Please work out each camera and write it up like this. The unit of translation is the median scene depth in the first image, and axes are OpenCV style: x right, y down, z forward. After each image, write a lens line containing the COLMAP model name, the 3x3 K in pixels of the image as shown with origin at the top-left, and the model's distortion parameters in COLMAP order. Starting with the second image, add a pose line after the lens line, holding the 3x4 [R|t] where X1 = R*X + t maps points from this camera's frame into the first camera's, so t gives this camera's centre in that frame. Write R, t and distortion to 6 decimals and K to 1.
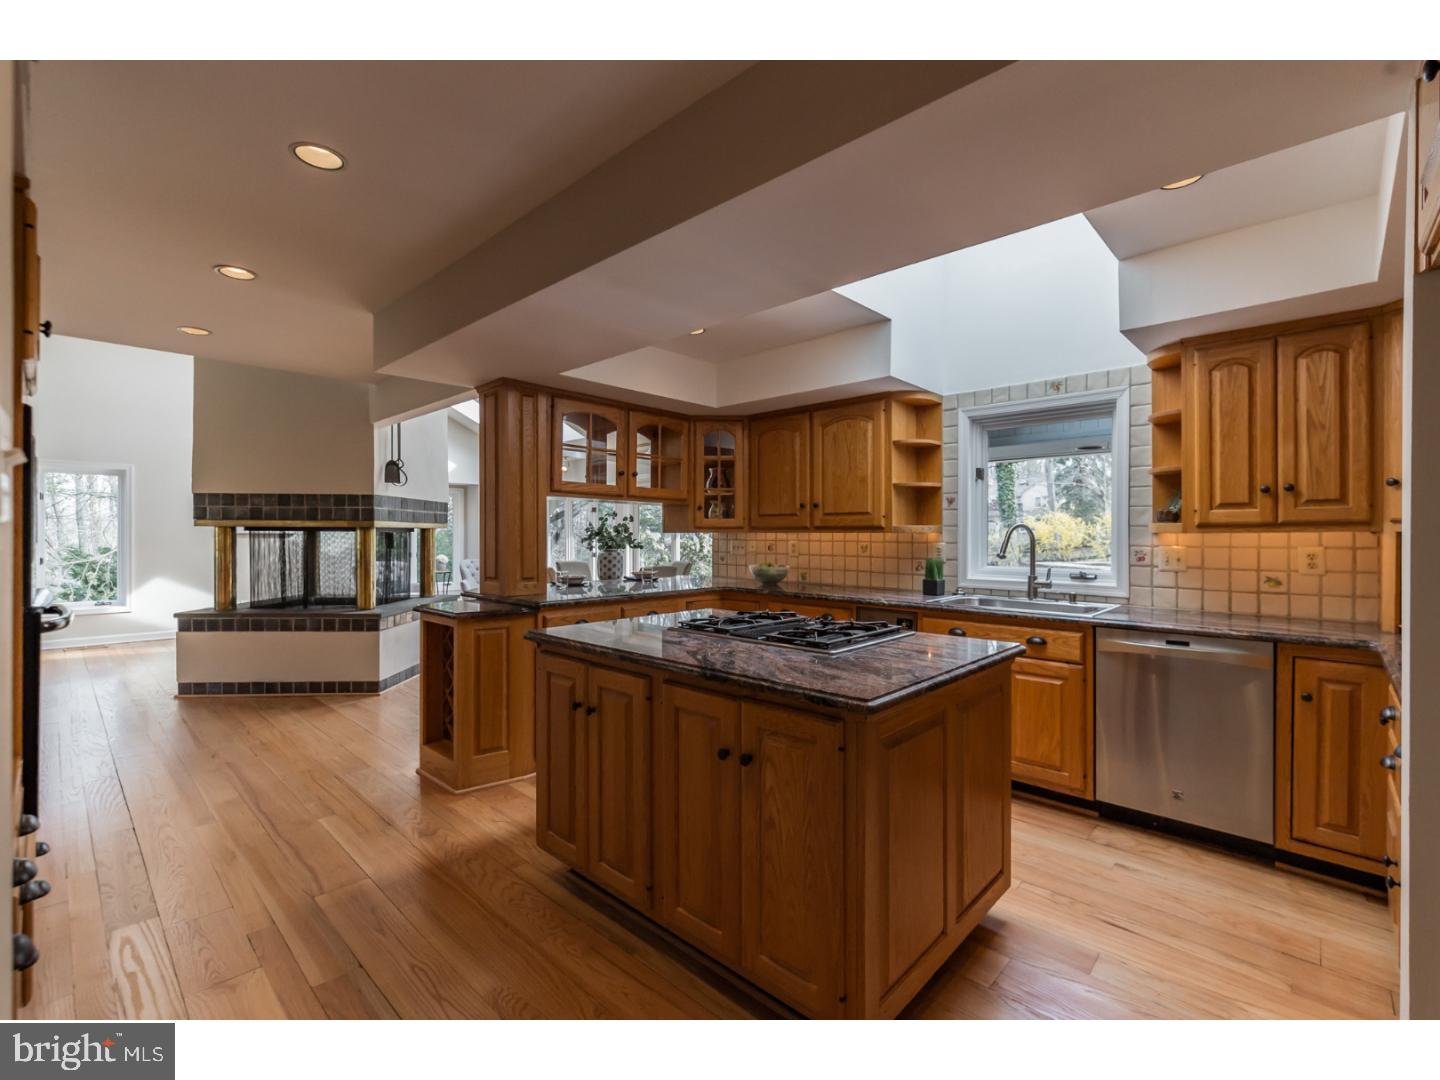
lens RADIAL K [[632.0, 0, 743.5], [0, 632.0, 538.5], [0, 0, 1]] dist [0.001050, 0.000420]
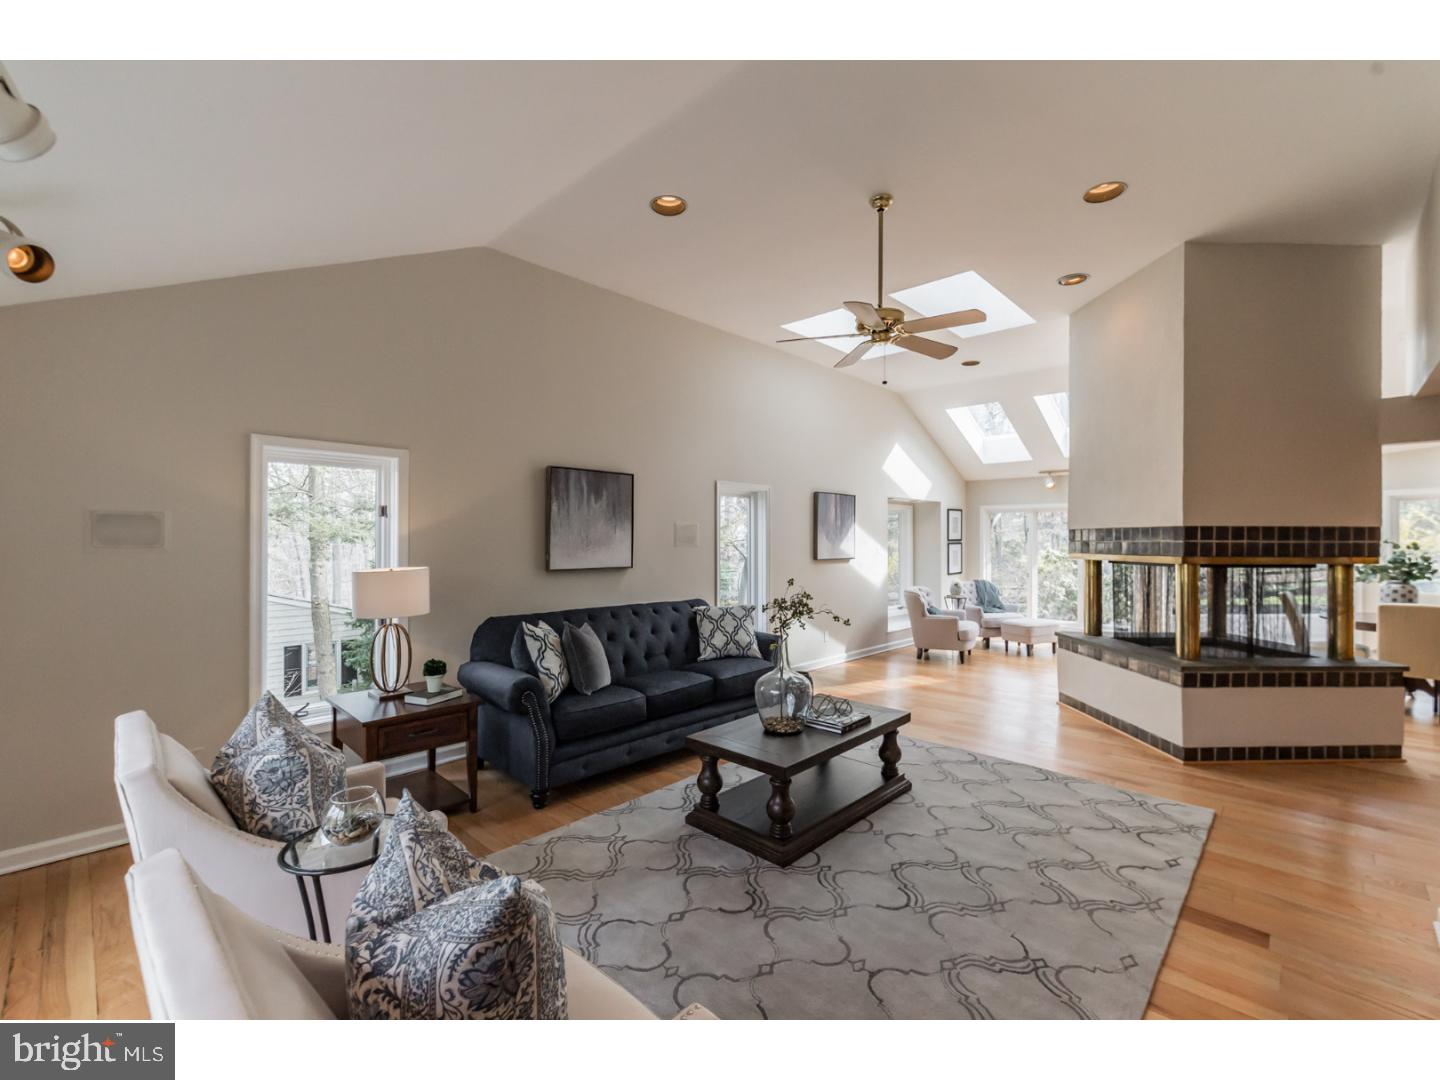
lens RADIAL K [[644.9, 0, 720.0], [0, 644.9, 540.0], [0, 0, 1]] dist [-0.018765, 0.000114]
pose [[0.999864, -0.000372, -0.016460, -1.363397], [0.000284, 0.999986, -0.005336, -0.043799], [0.016462, 0.005331, 0.999850, 0.116995]]
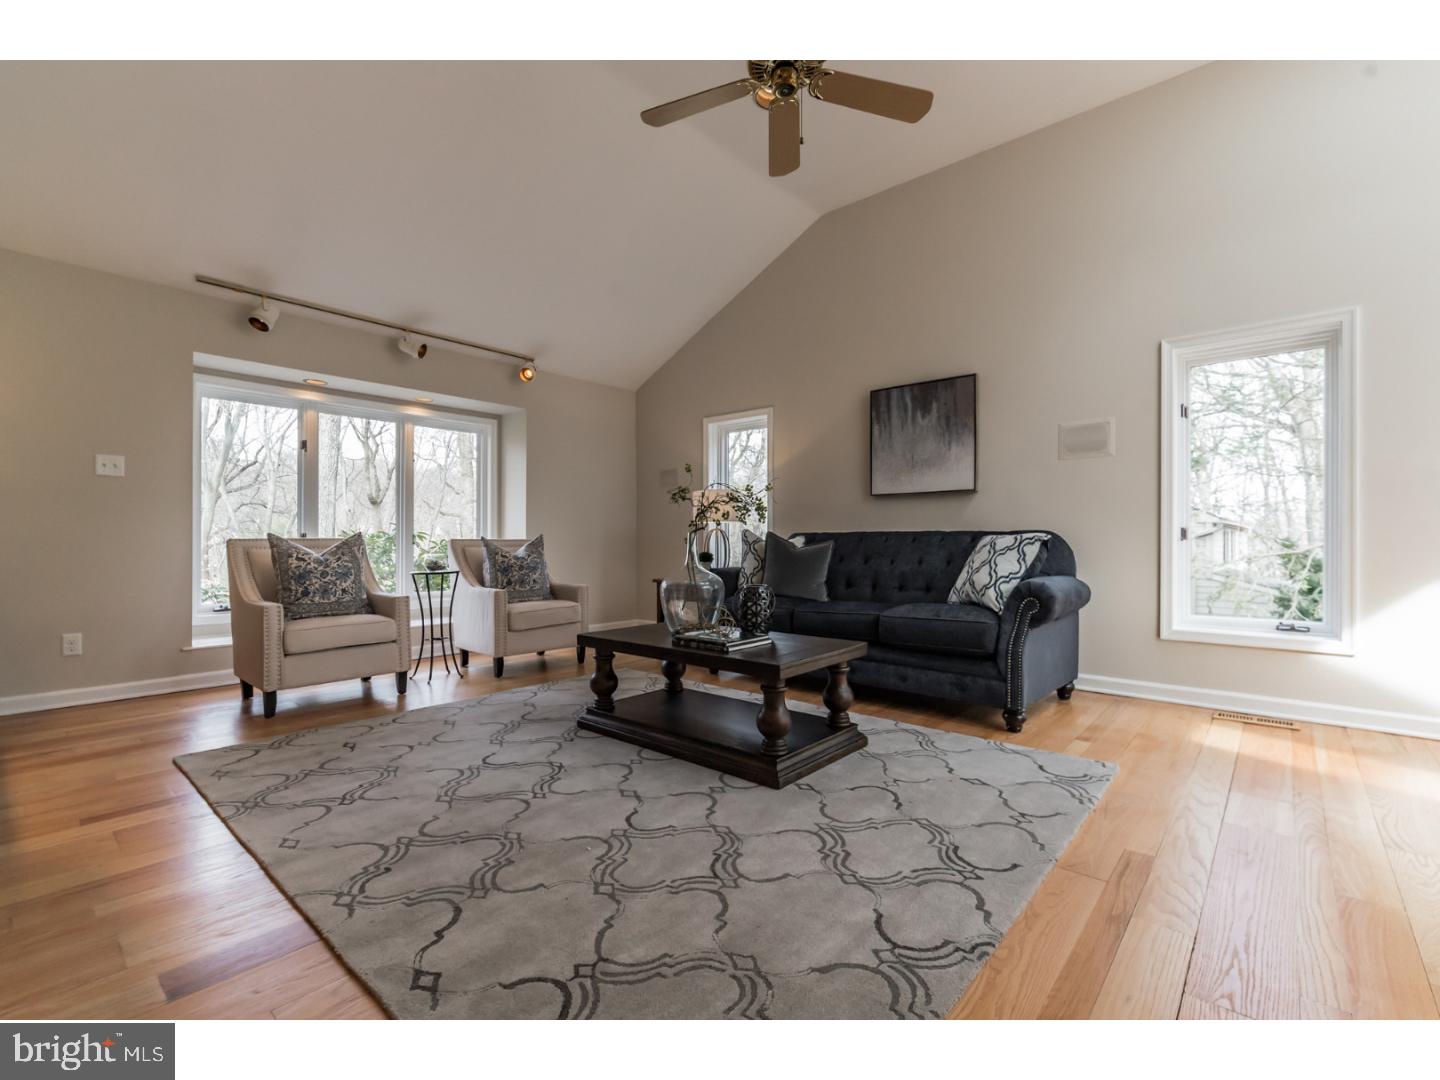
lens RADIAL K [[637.8, 0, 720.0], [0, 637.8, 540.0], [0, 0, 1]] dist [-0.001646, -0.000298]
pose [[0.019978, -0.001312, -0.999800, -0.743301], [-0.007293, 0.999972, -0.001458, 0.056616], [0.999774, 0.007320, 0.019968, 0.766706]]
